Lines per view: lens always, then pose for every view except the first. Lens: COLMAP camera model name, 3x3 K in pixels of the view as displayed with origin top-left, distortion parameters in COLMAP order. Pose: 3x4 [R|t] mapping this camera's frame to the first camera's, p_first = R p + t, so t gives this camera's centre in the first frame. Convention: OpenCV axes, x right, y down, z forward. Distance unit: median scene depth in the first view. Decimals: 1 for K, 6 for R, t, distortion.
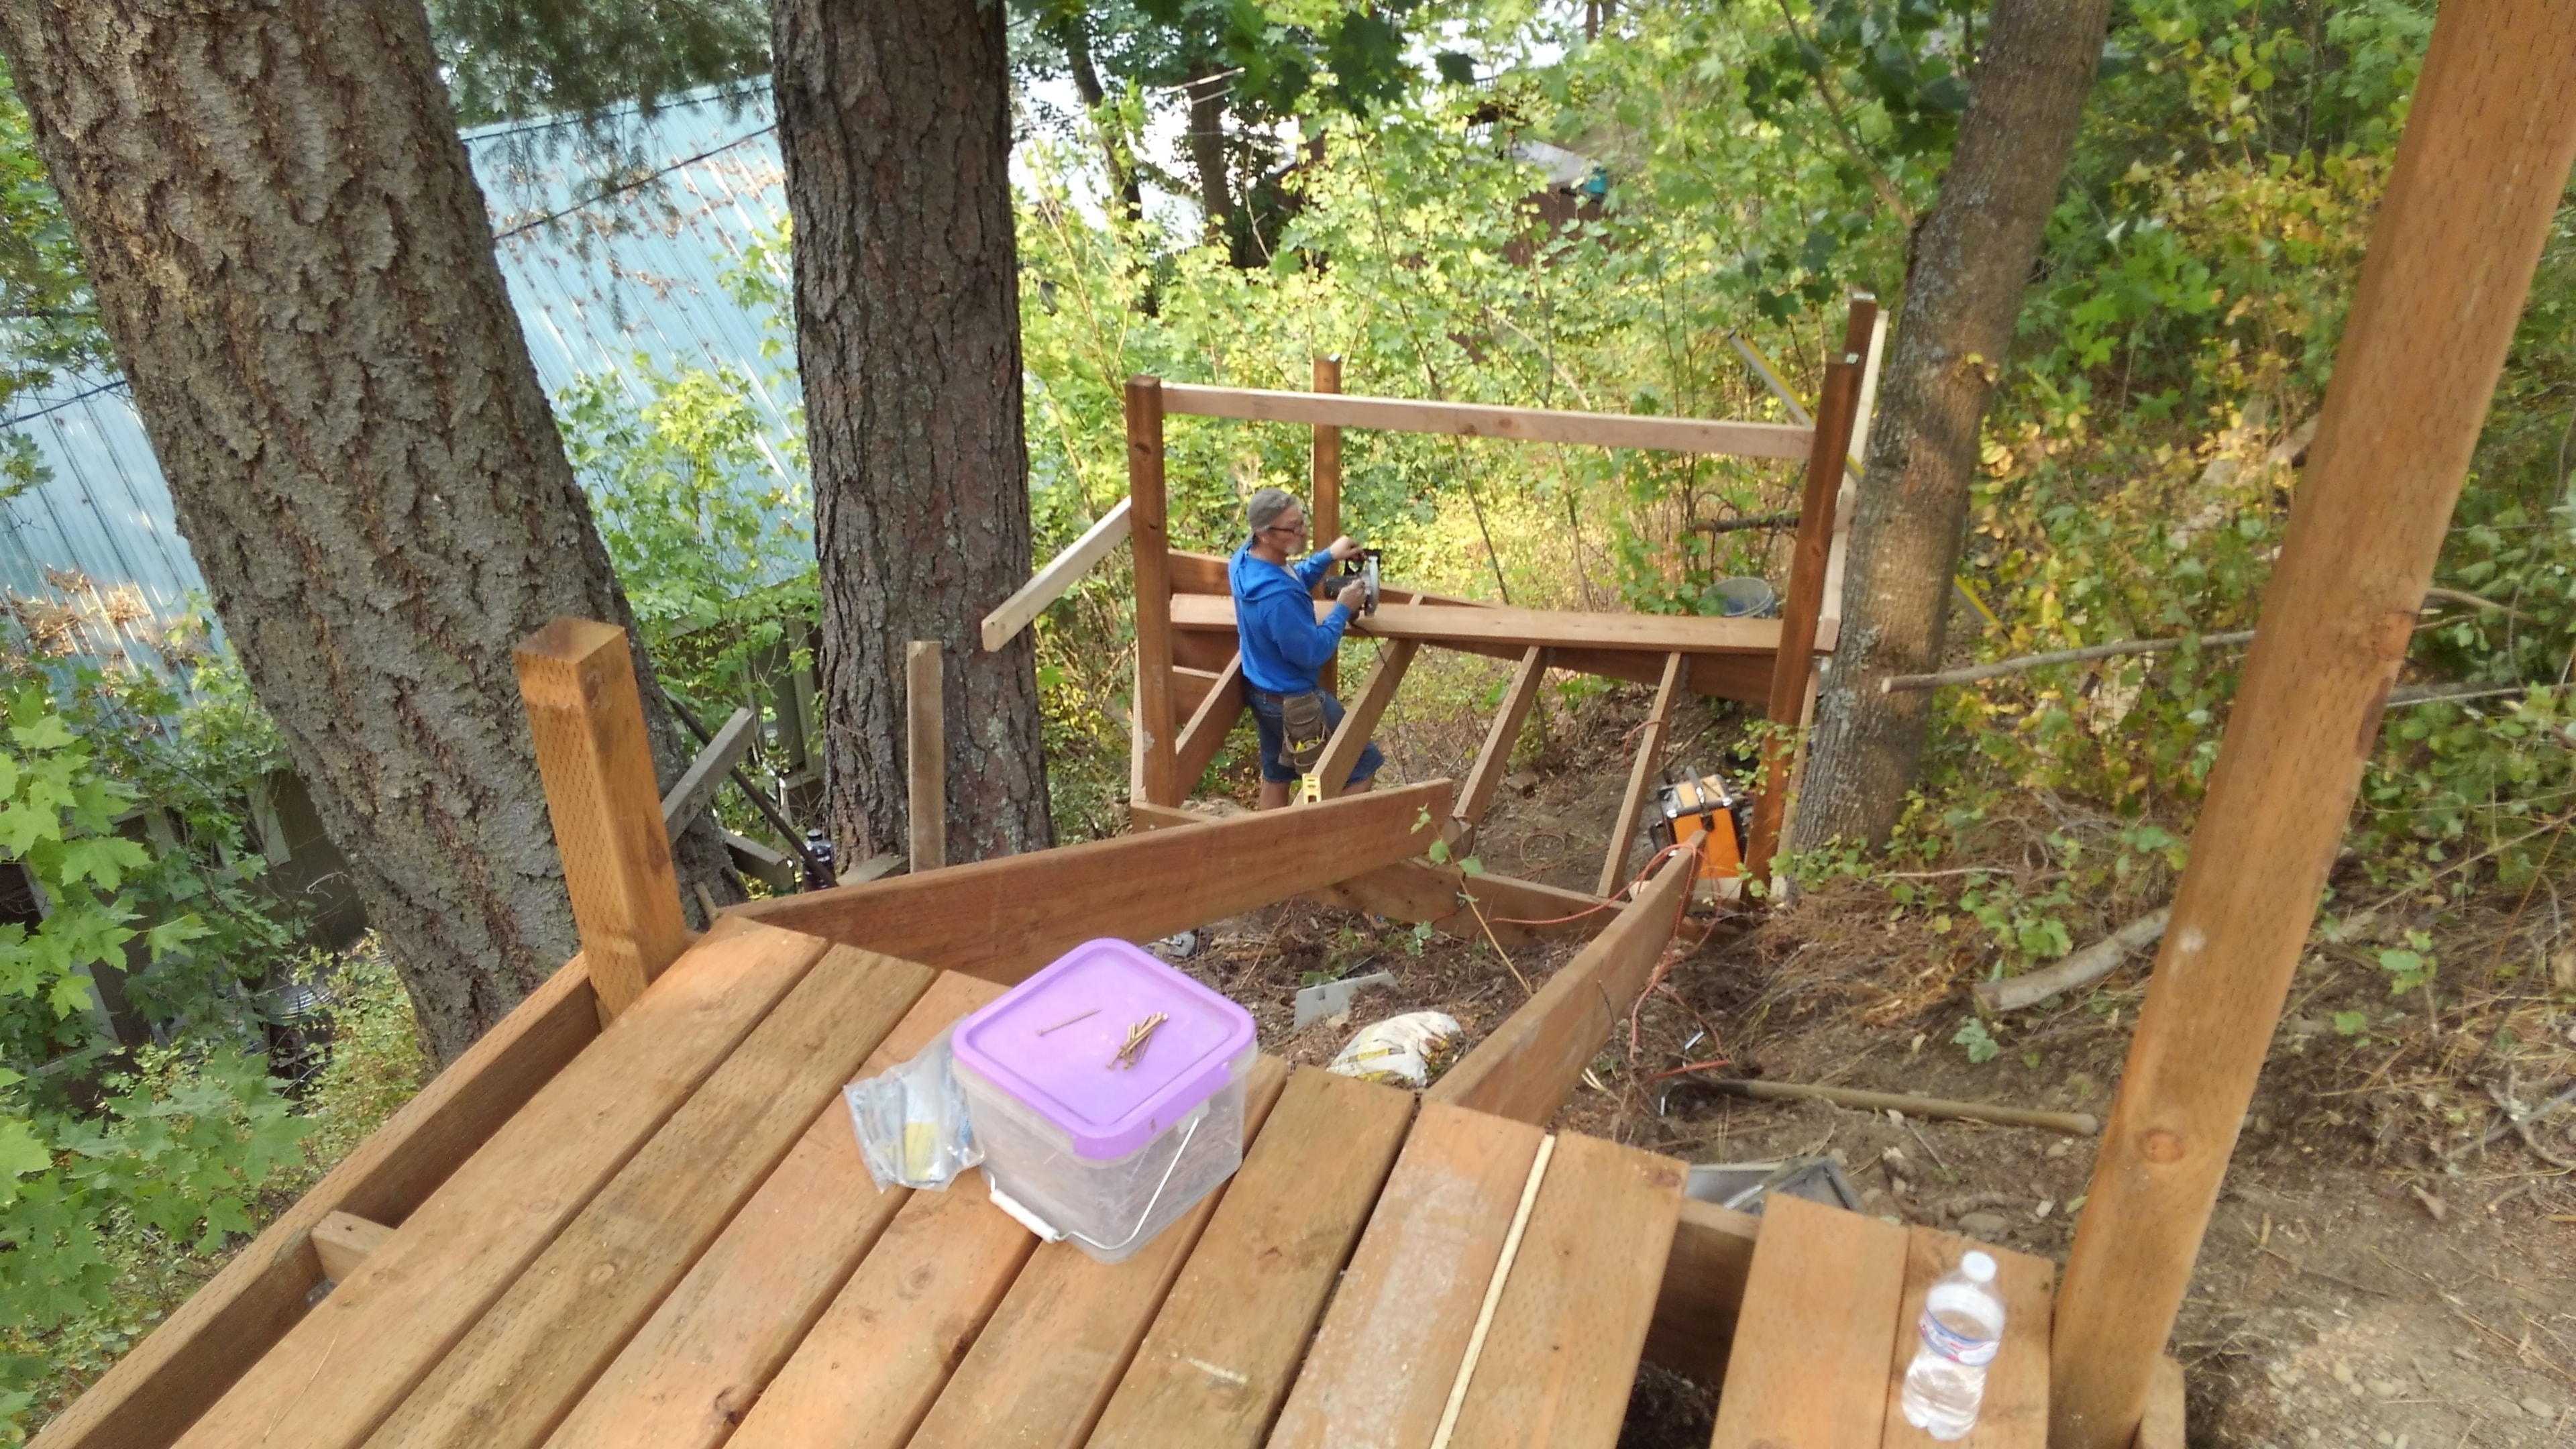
lens RADIAL K [[1918.3, 0, 1280.9], [0, 1918.3, 736.8], [0, 0, 1]] dist [0.086004, -0.147211]
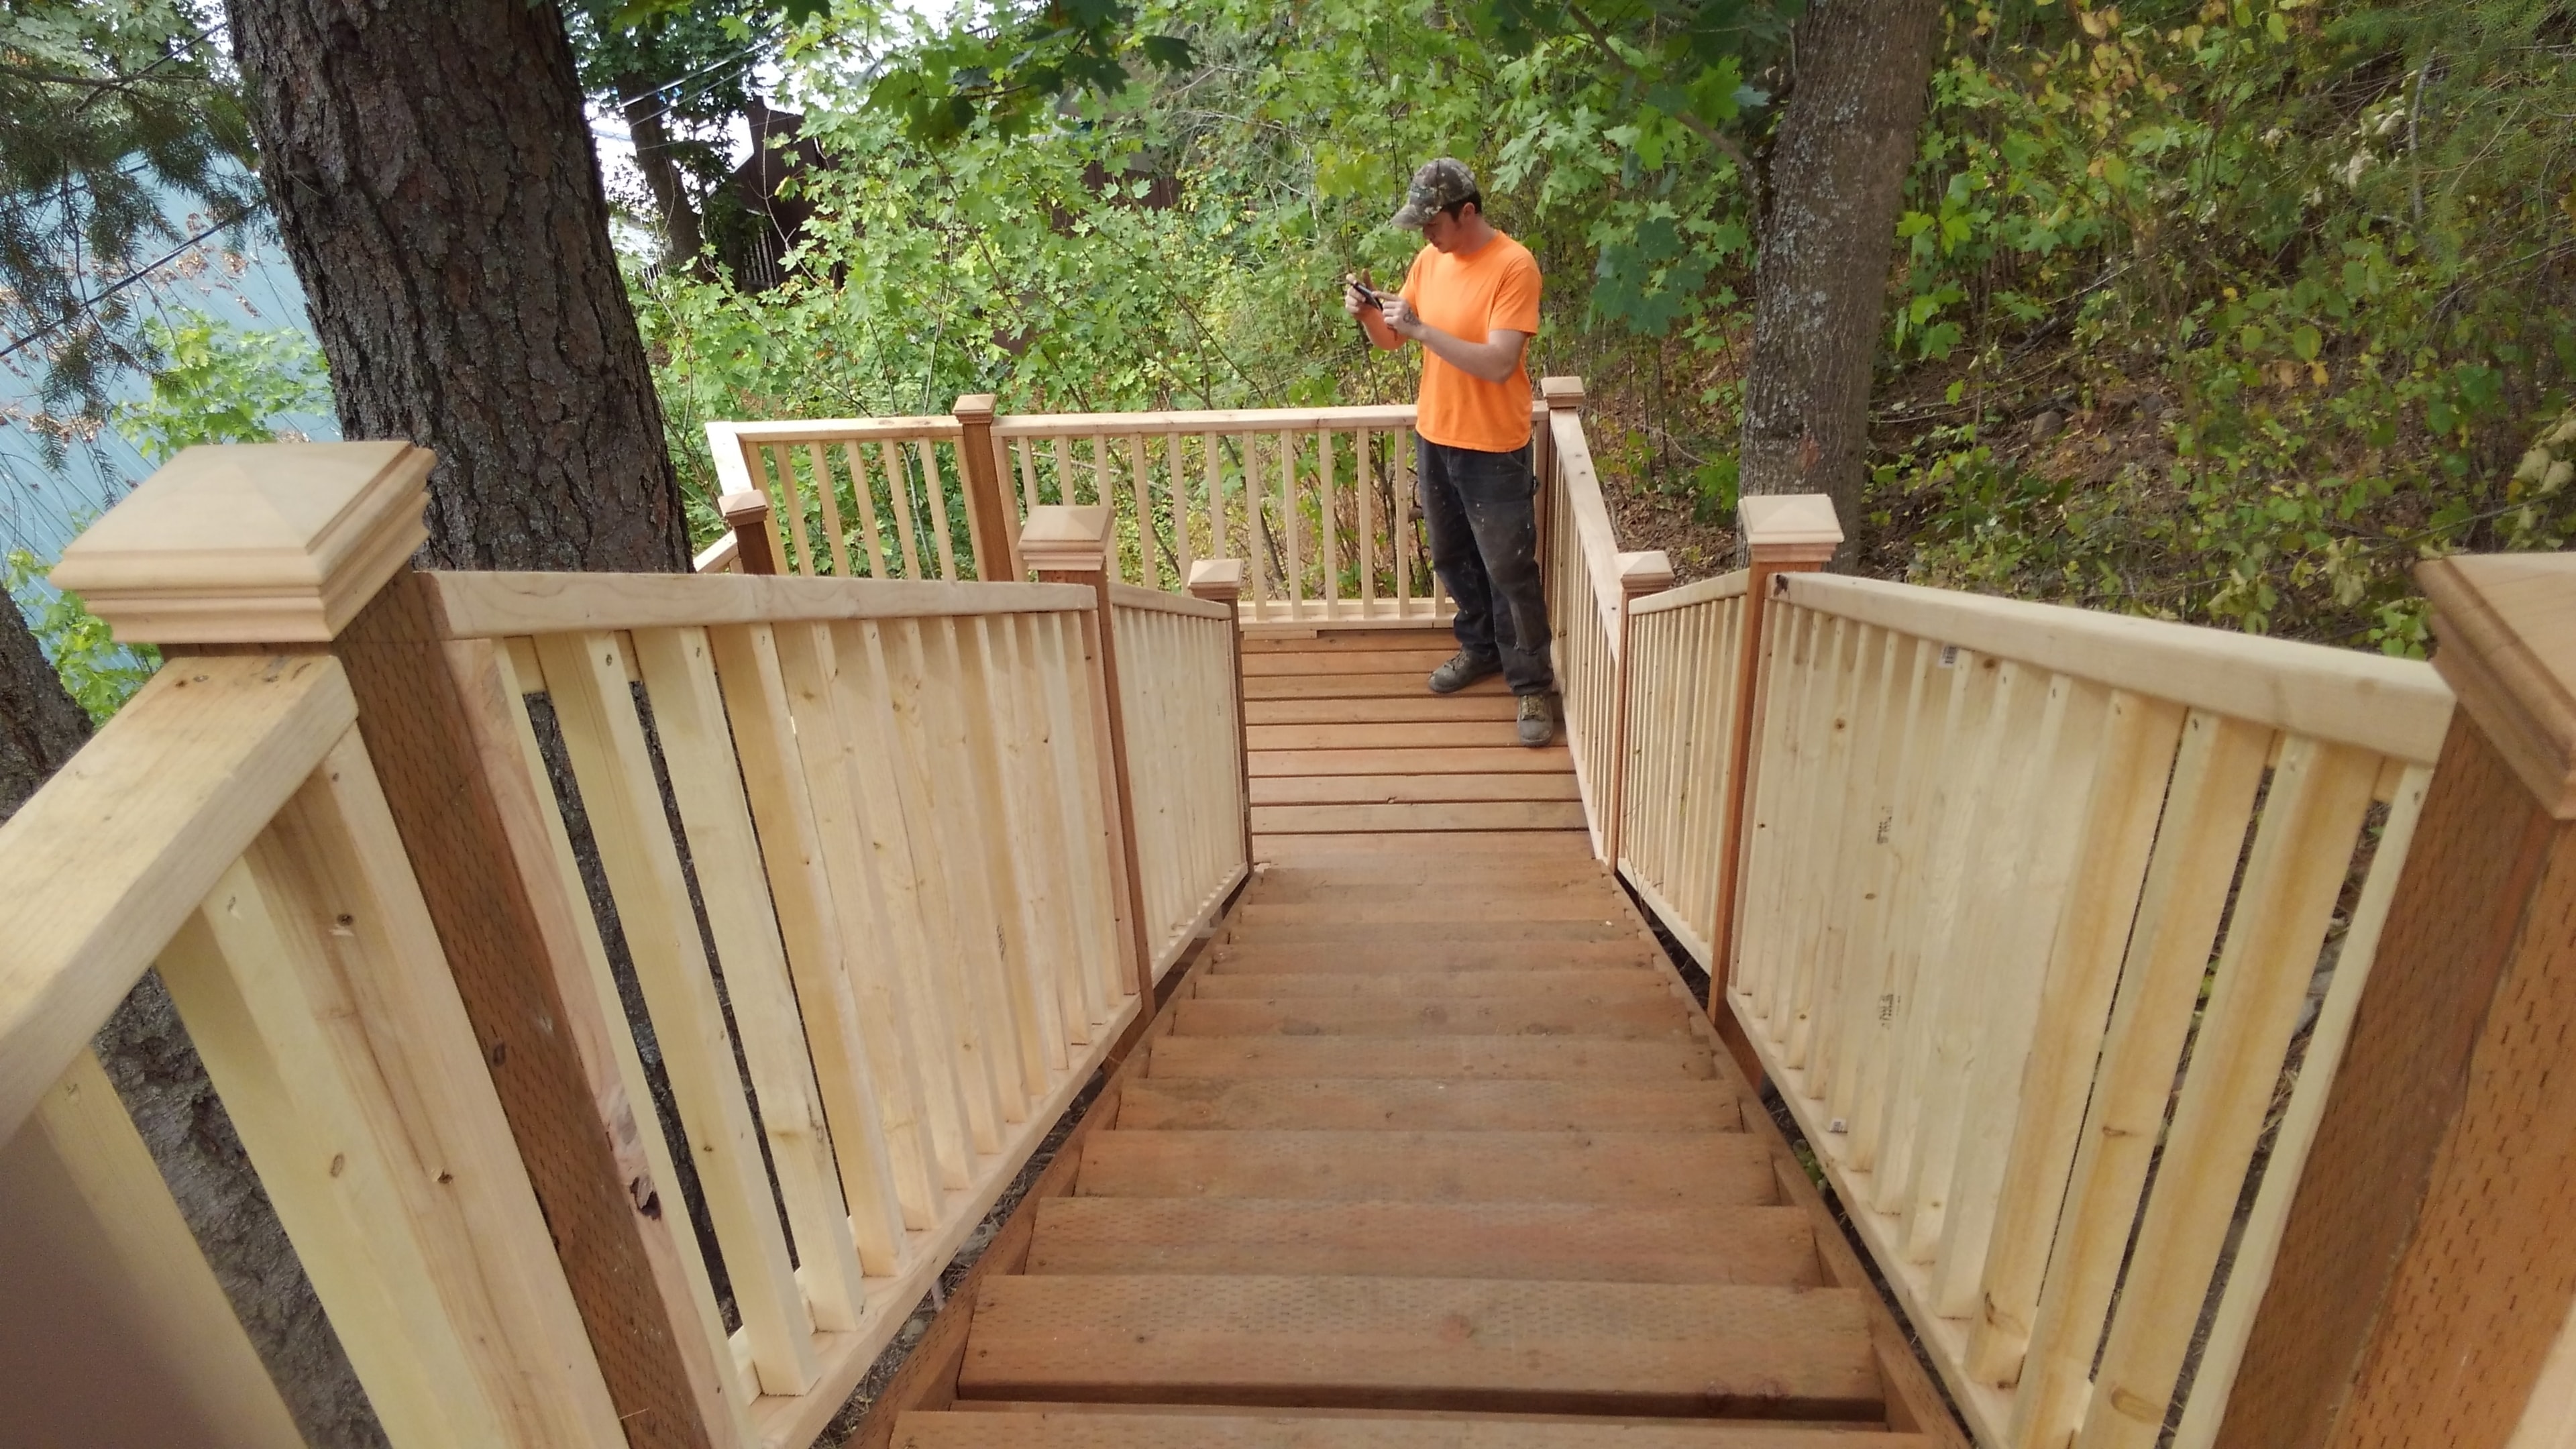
lens RADIAL K [[1918.3, 0, 1280.9], [0, 1918.3, 736.8], [0, 0, 1]] dist [0.086004, -0.147211]
pose [[0.950941, -0.209670, 0.227485, -0.112514], [0.204834, 0.977765, 0.044939, -0.089097], [-0.231849, 0.003862, 0.972744, 0.209199]]
